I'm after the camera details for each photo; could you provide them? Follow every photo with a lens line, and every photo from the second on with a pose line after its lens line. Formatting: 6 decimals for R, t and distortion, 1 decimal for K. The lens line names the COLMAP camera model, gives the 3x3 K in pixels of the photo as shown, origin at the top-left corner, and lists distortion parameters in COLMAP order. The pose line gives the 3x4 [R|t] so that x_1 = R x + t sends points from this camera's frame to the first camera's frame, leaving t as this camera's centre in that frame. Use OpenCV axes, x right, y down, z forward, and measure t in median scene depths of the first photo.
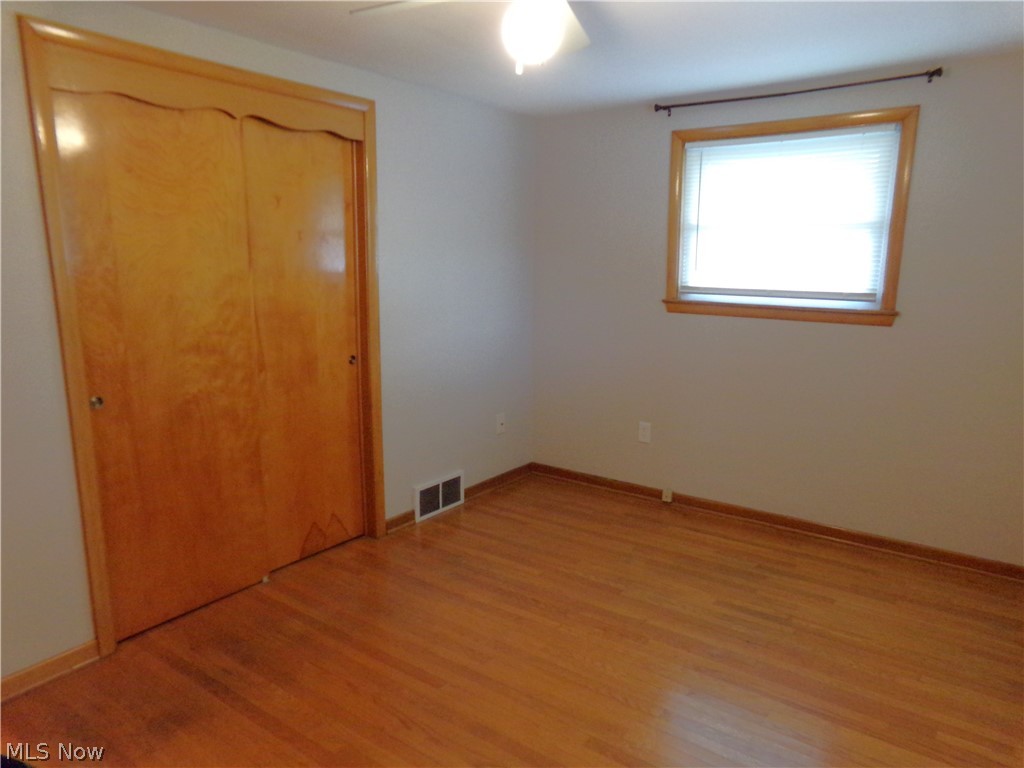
lens RADIAL K [[714.6, 0, 516.6], [0, 714.6, 383.3], [0, 0, 1]] dist [-0.062306, 0.117286]
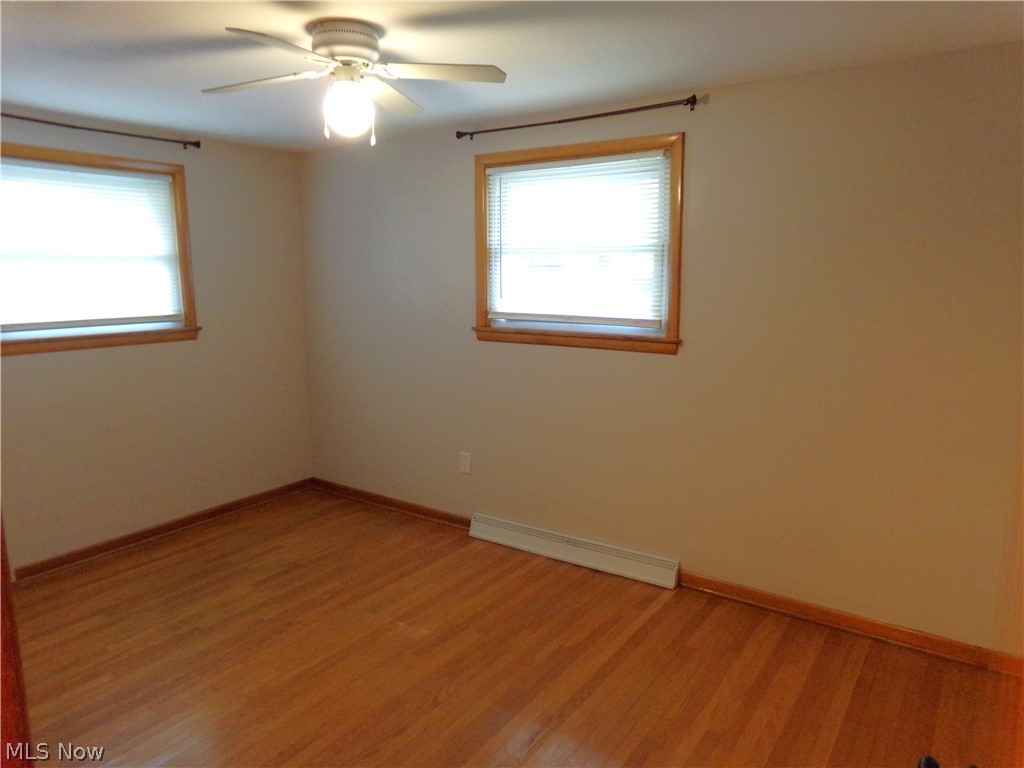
lens RADIAL K [[714.6, 0, 516.6], [0, 714.6, 383.3], [0, 0, 1]] dist [-0.062306, 0.117286]
pose [[-0.034318, -0.166329, 0.985473, -0.739600], [0.184318, 0.968086, 0.169813, -0.115433], [-0.982267, 0.187468, -0.002566, 0.475987]]
